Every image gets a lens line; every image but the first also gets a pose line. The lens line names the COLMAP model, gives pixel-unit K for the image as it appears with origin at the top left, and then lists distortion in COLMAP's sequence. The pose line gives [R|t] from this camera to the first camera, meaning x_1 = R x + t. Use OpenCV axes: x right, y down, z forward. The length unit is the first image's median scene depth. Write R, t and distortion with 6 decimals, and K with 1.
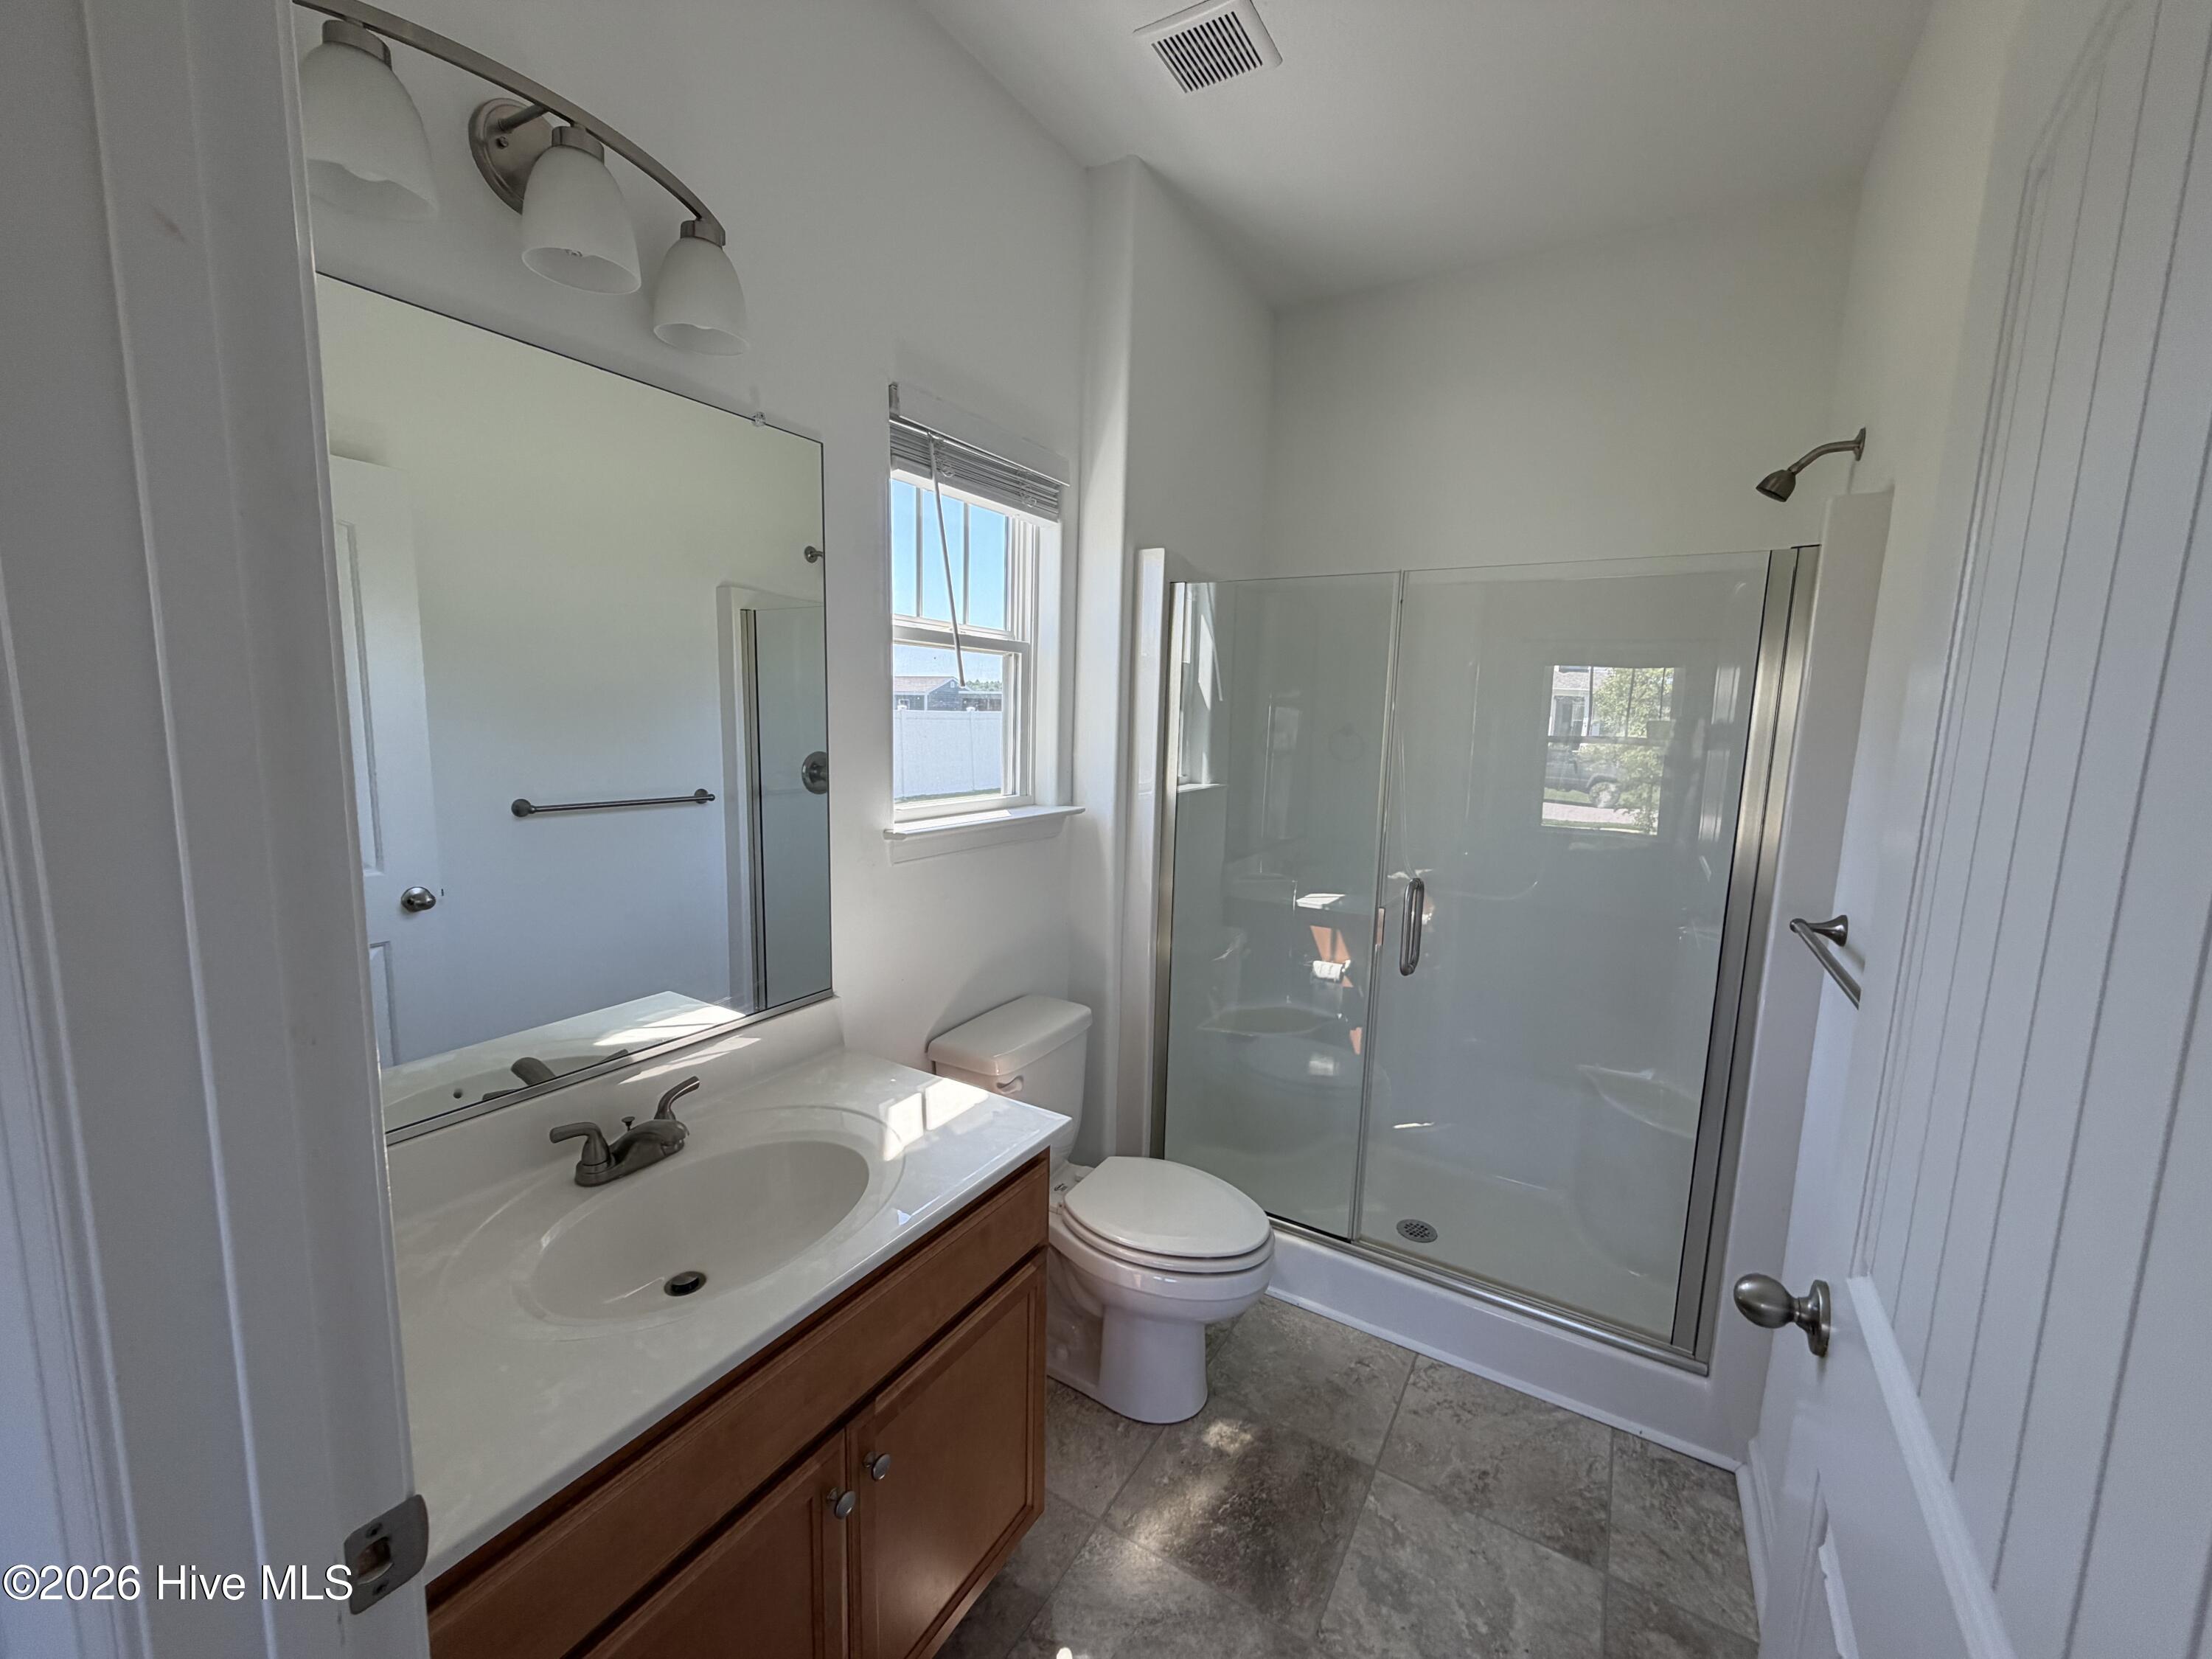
lens RADIAL K [[879.1, 0, 1100.7], [0, 879.1, 829.0], [0, 0, 1]] dist [0.000179, 0.000216]
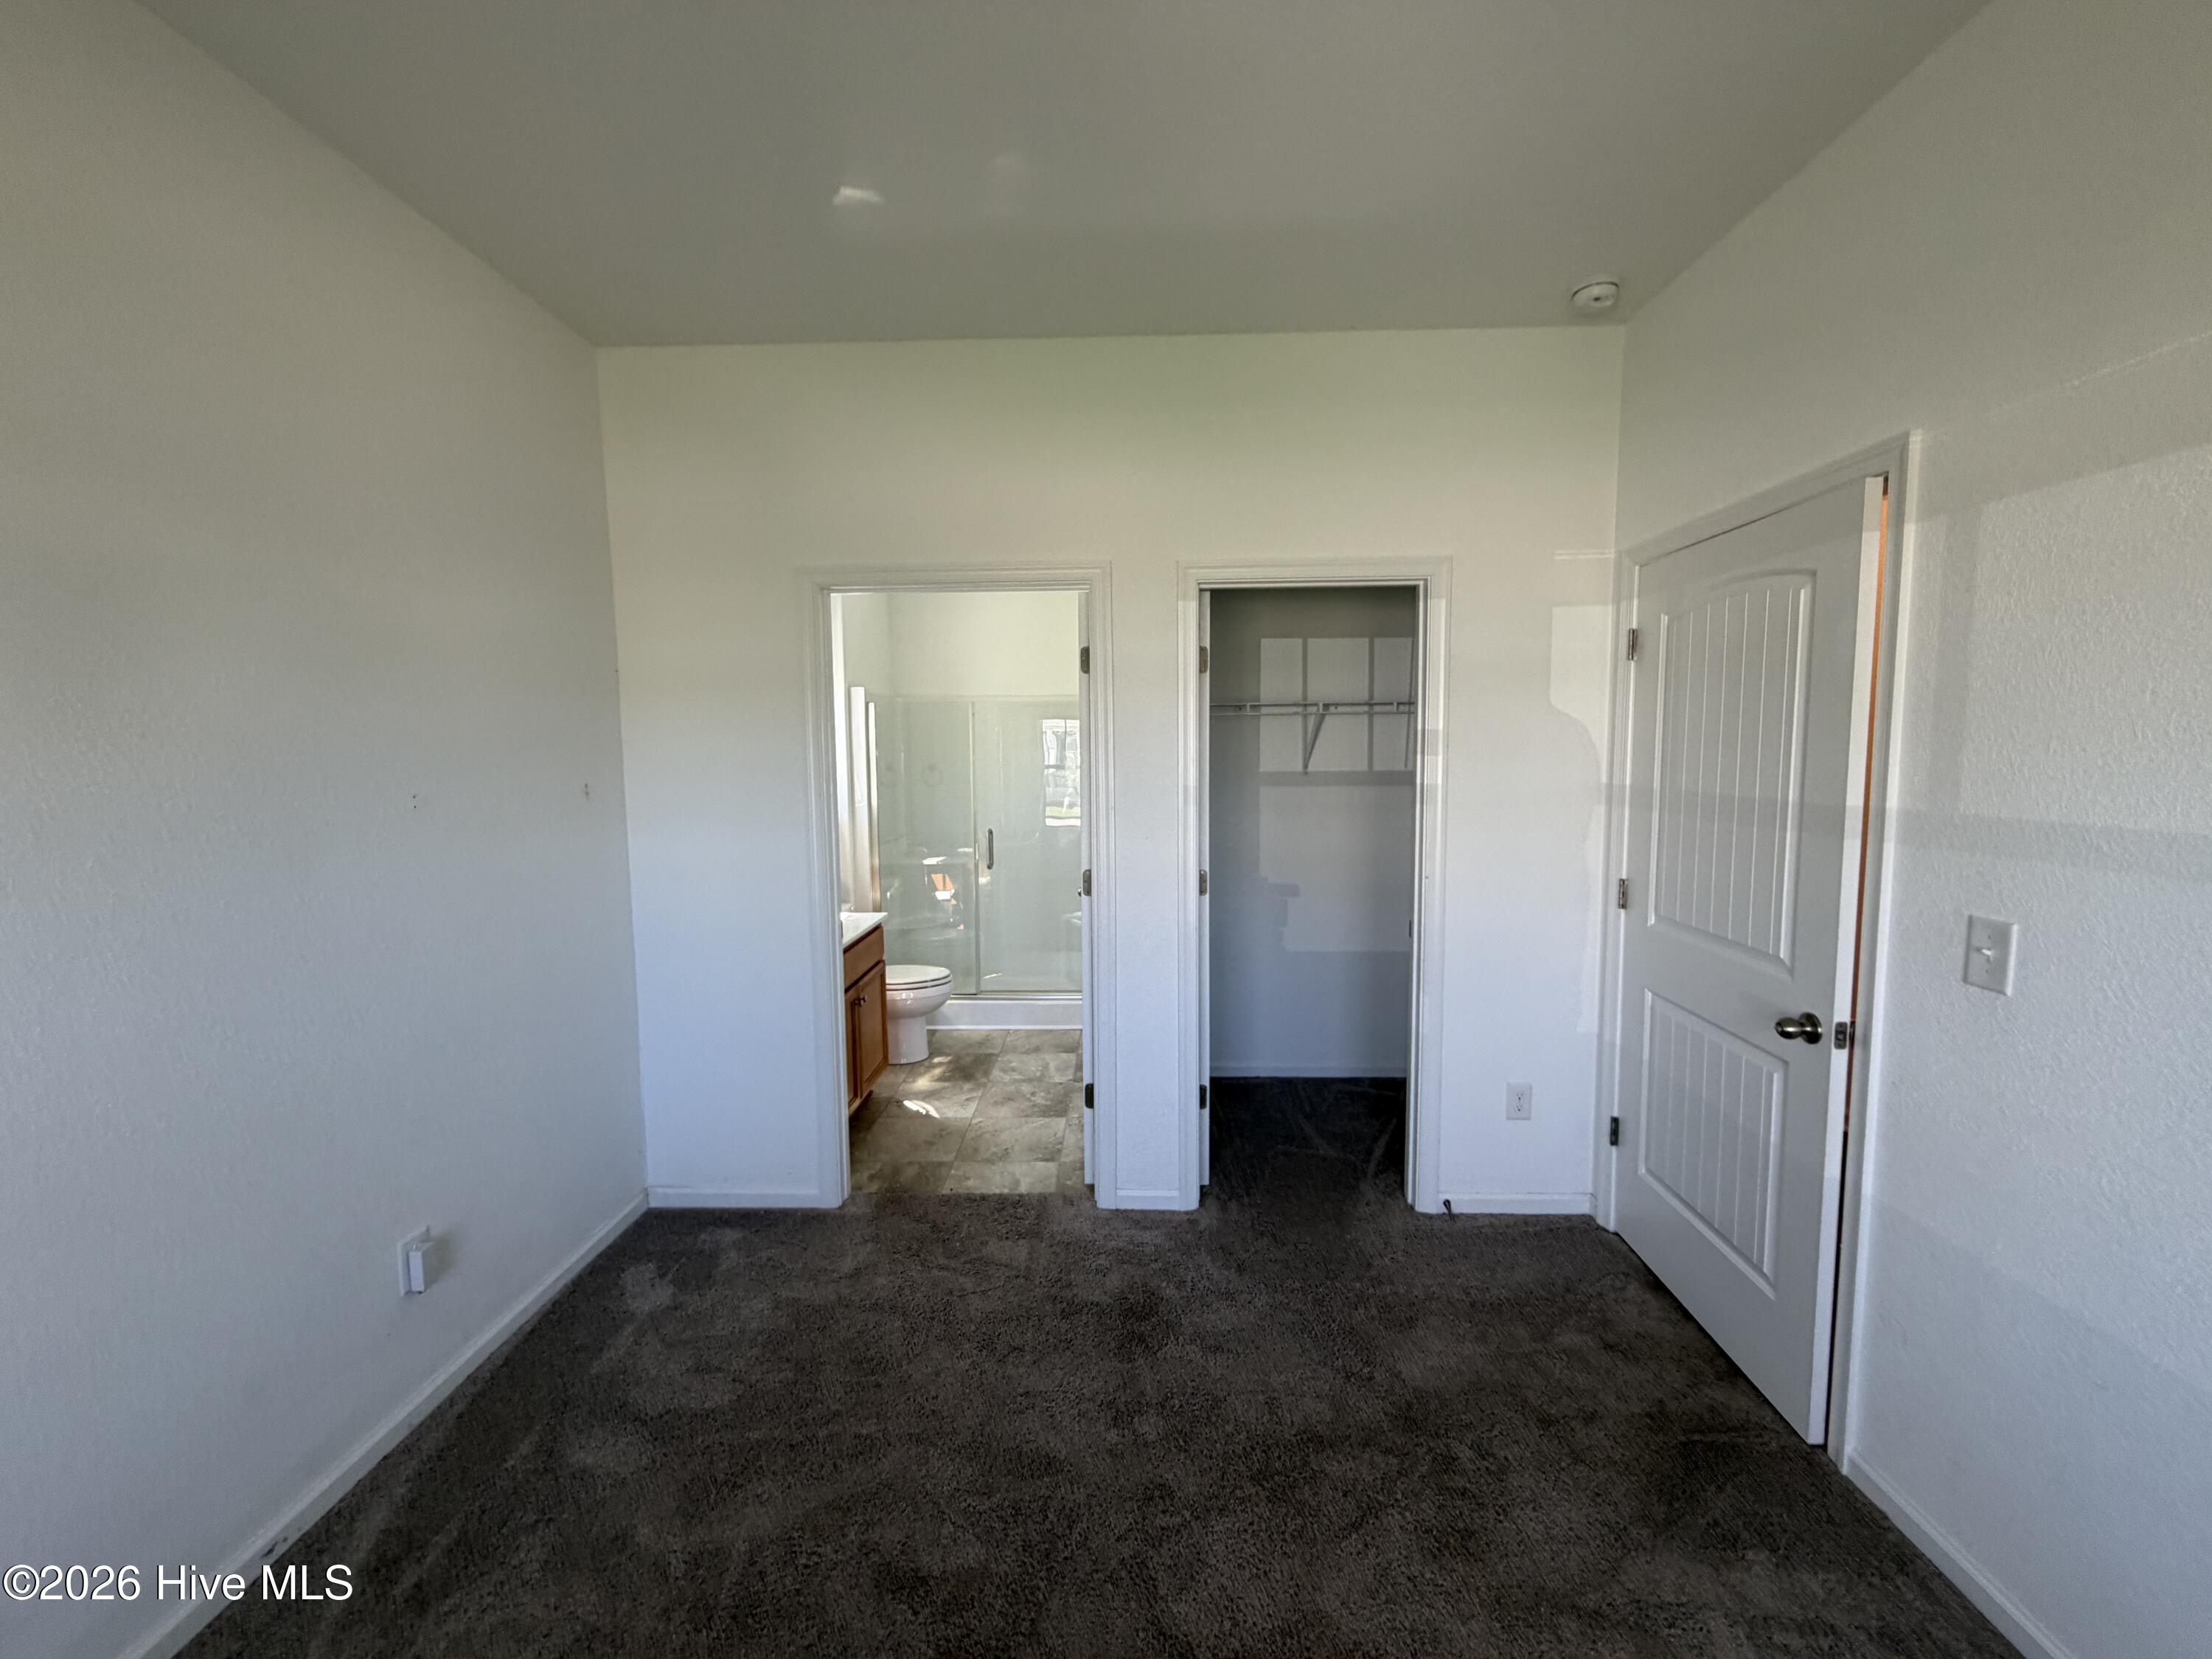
lens RADIAL K [[879.1, 0, 1100.7], [0, 879.1, 829.0], [0, 0, 1]] dist [0.000179, 0.000216]
pose [[0.863619, -0.076500, 0.498307, -0.564897], [0.097282, 0.995131, -0.015829, 0.122050], [-0.494669, 0.062146, 0.866856, -1.205626]]
